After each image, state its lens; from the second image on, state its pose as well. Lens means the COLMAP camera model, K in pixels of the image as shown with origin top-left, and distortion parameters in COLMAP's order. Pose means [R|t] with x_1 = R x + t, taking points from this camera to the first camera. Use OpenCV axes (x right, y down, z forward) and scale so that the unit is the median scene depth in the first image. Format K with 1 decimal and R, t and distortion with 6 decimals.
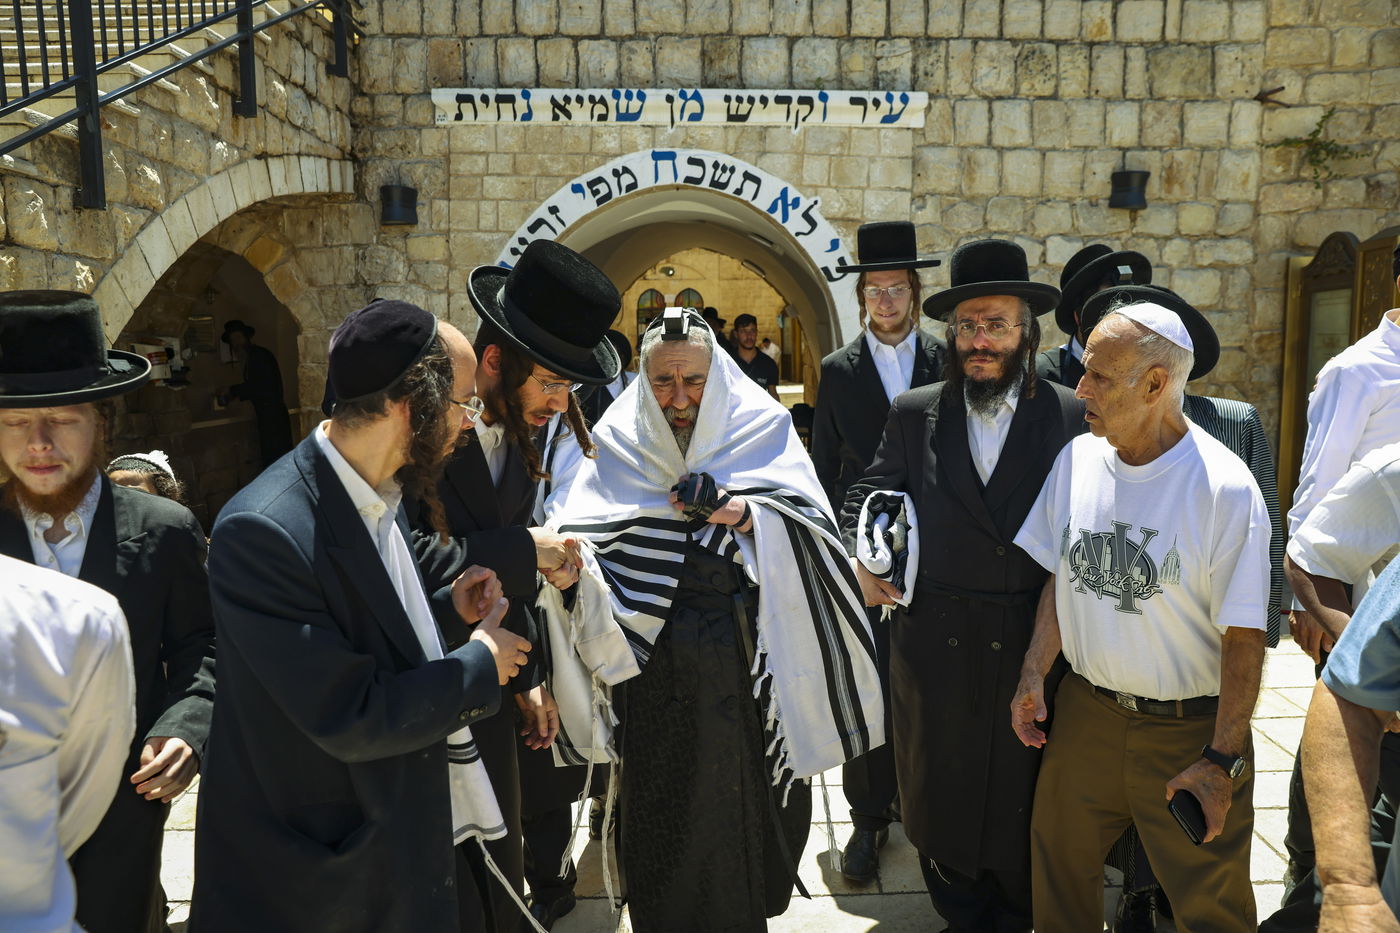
lens RADIAL K [[926.5, 0, 694.7], [0, 926.5, 469.9], [0, 0, 1]] dist [0.001009, 0.003386]
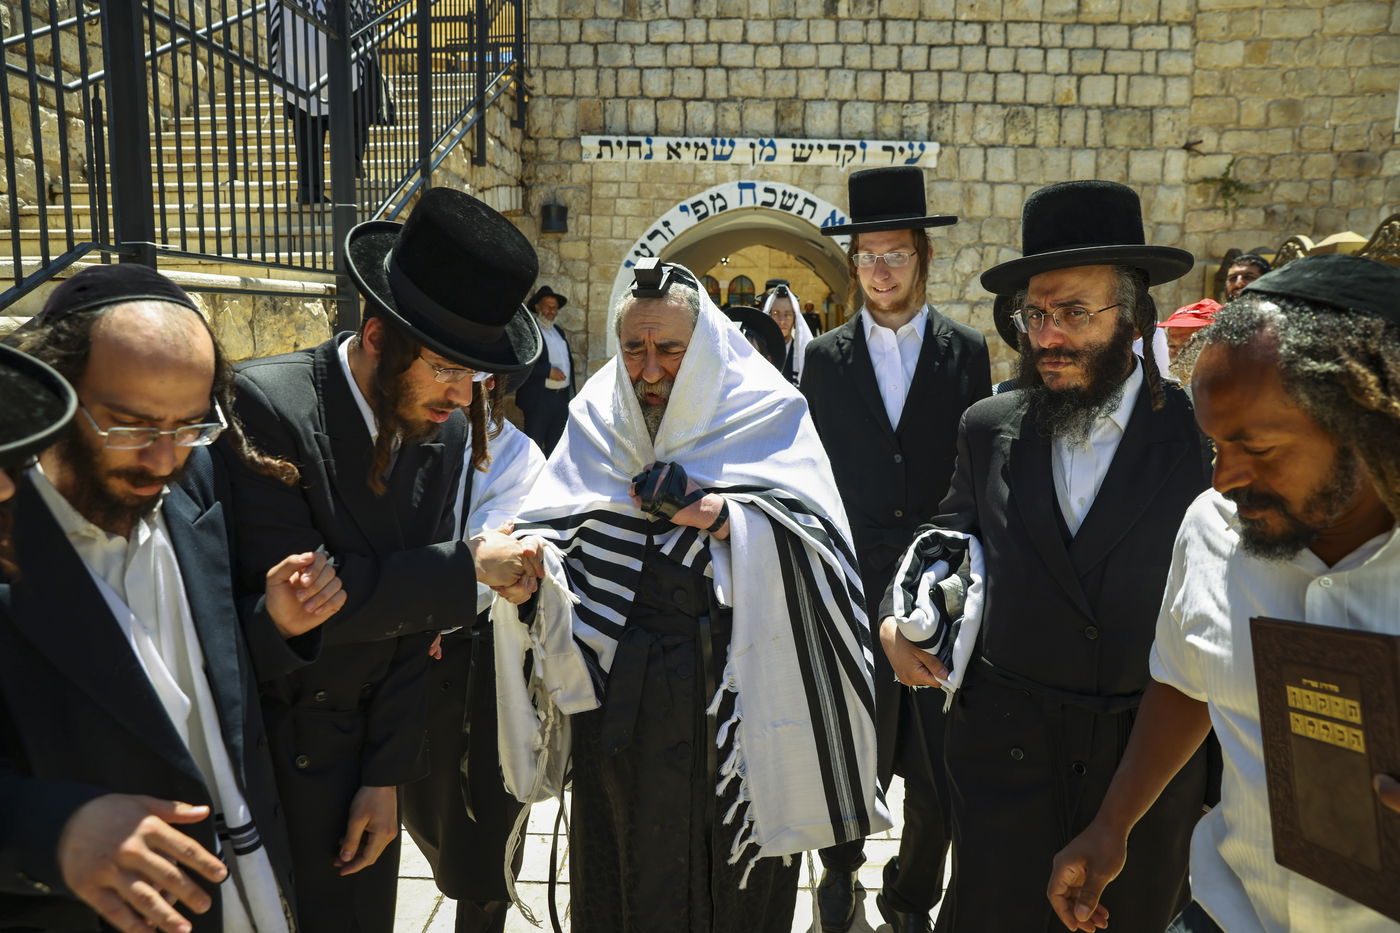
lens RADIAL K [[926.5, 0, 706.6], [0, 926.5, 462.1], [0, 0, 1]] dist [0.001009, 0.003386]
pose [[0.999337, 0.020637, -0.030005, -0.042742], [-0.020396, 0.999758, 0.008289, 0.063389], [0.030169, -0.007671, 0.999515, -0.386700]]
